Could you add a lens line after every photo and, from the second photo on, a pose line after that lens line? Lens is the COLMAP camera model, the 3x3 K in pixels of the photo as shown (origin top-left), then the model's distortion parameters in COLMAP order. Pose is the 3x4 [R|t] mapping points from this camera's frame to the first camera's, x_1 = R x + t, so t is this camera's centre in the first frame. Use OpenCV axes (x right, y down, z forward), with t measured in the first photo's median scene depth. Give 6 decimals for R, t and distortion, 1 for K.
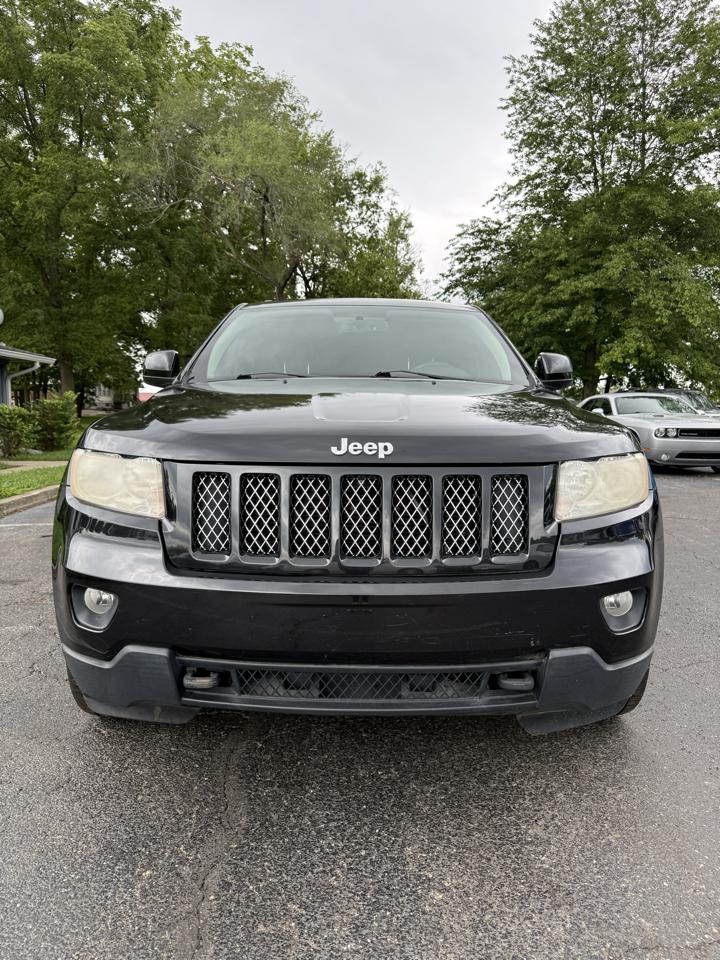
lens RADIAL K [[685.3, 0, 359.1], [0, 685.3, 469.6], [0, 0, 1]] dist [0.021797, -0.029906]
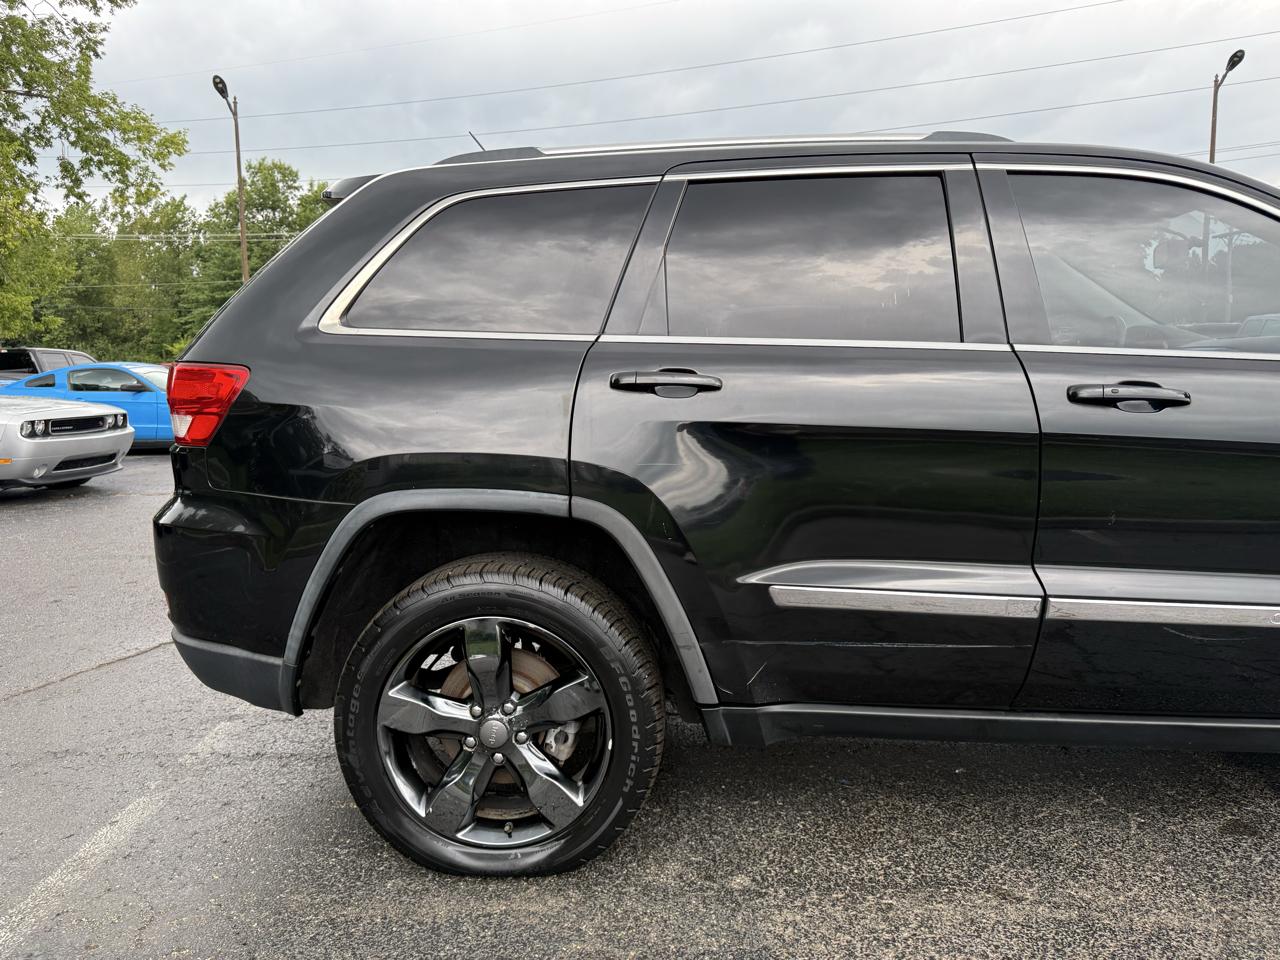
lens RADIAL K [[913.7, 0, 631.6], [0, 913.7, 467.5], [0, 0, 1]] dist [0.021797, -0.029906]
pose [[0.069911, -0.115920, 0.990795, -0.138030], [0.106719, 0.988394, 0.108109, -0.026160], [-0.991828, 0.098179, 0.081470, 0.229566]]
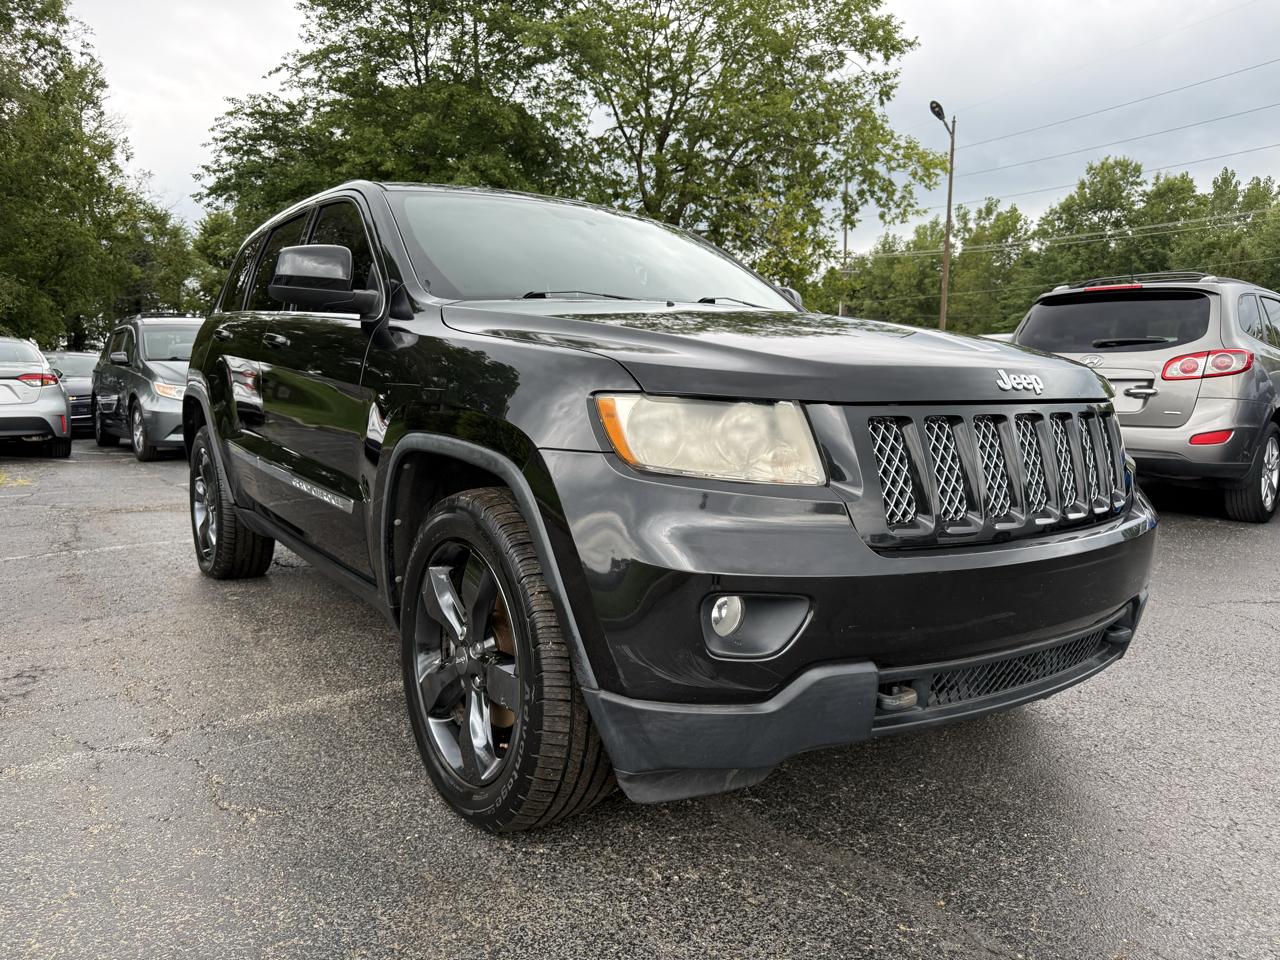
lens RADIAL K [[913.7, 0, 637.1], [0, 913.7, 472.4], [0, 0, 1]] dist [0.021797, -0.029906]
pose [[0.817207, -0.057682, 0.573451, -0.083464], [0.046126, 0.998333, 0.034687, 0.001476], [-0.574496, -0.001895, 0.818505, 0.029588]]
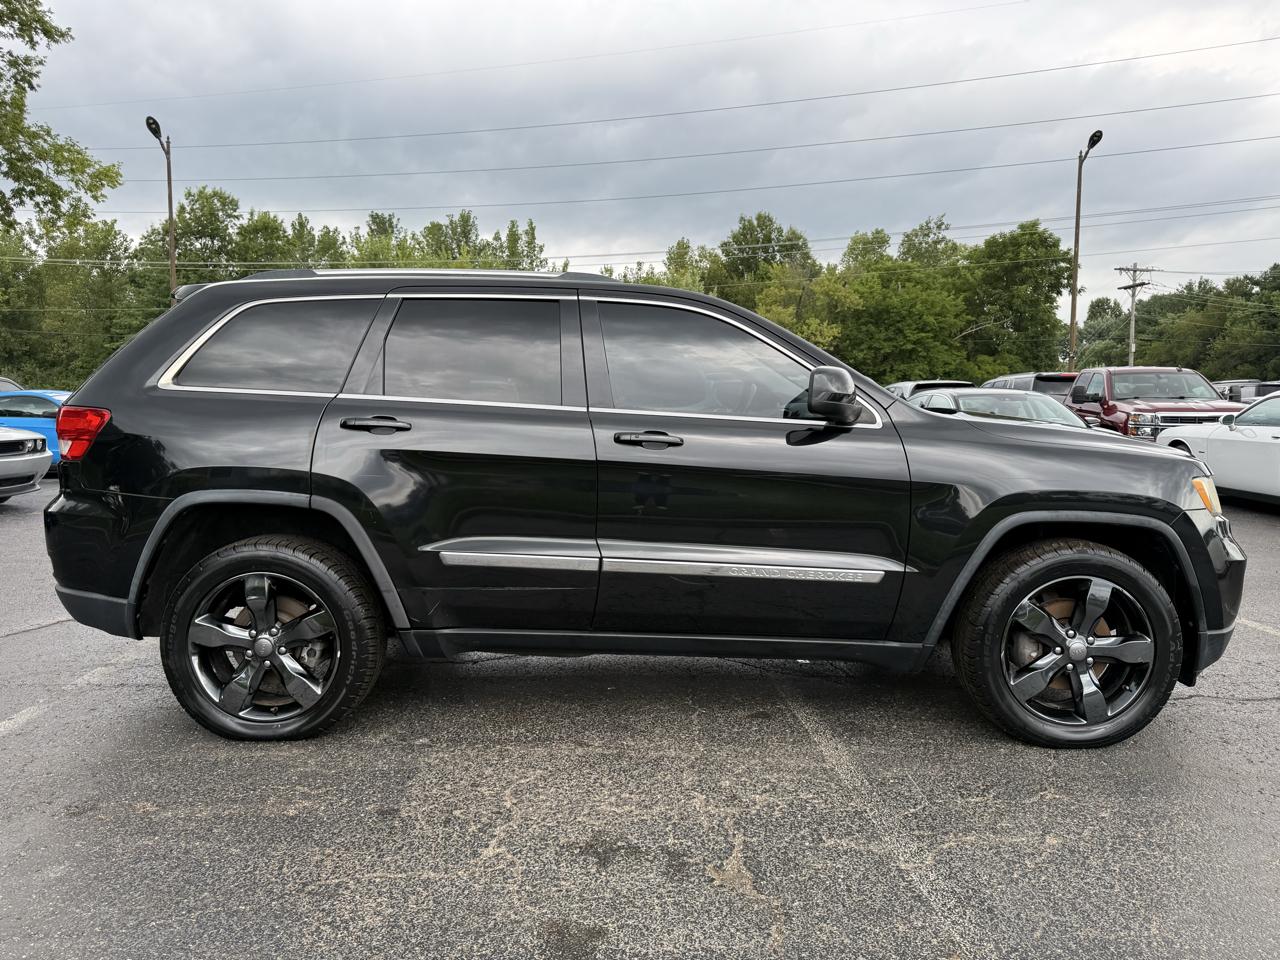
lens RADIAL K [[913.7, 0, 638.7], [0, 913.7, 477.0], [0, 0, 1]] dist [0.021797, -0.029906]
pose [[0.006593, -0.087985, 0.996100, -0.195526], [0.086490, 0.992439, 0.087089, -0.025169], [-0.996231, 0.085579, 0.014153, 0.187648]]
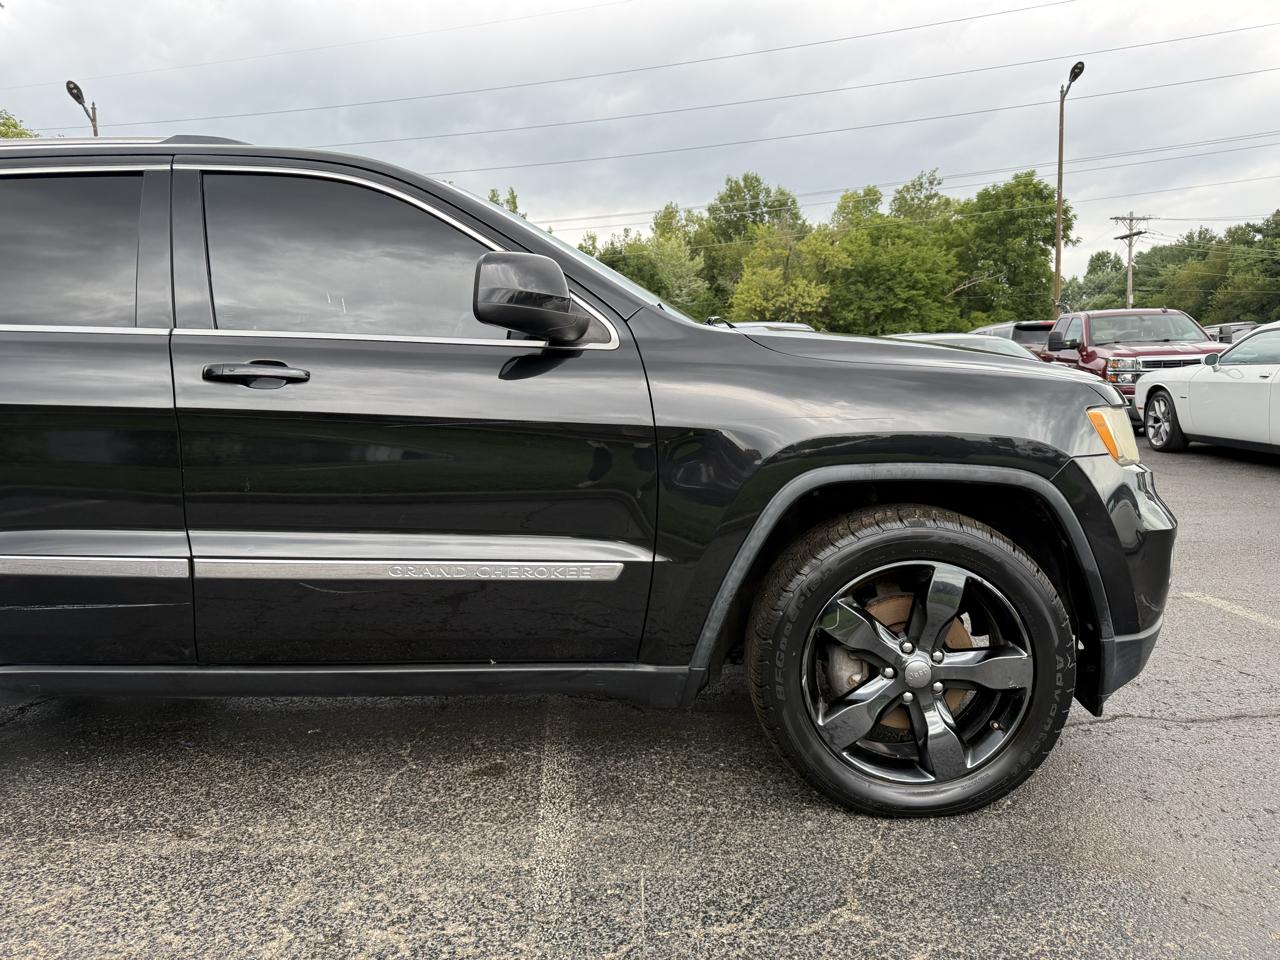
lens RADIAL K [[913.7, 0, 635.7], [0, 913.7, 468.3], [0, 0, 1]] dist [0.021797, -0.029906]
pose [[0.011403, -0.110152, 0.993849, -0.144154], [0.117871, 0.987133, 0.108055, -0.013877], [-0.992963, 0.115913, 0.024240, 0.145258]]
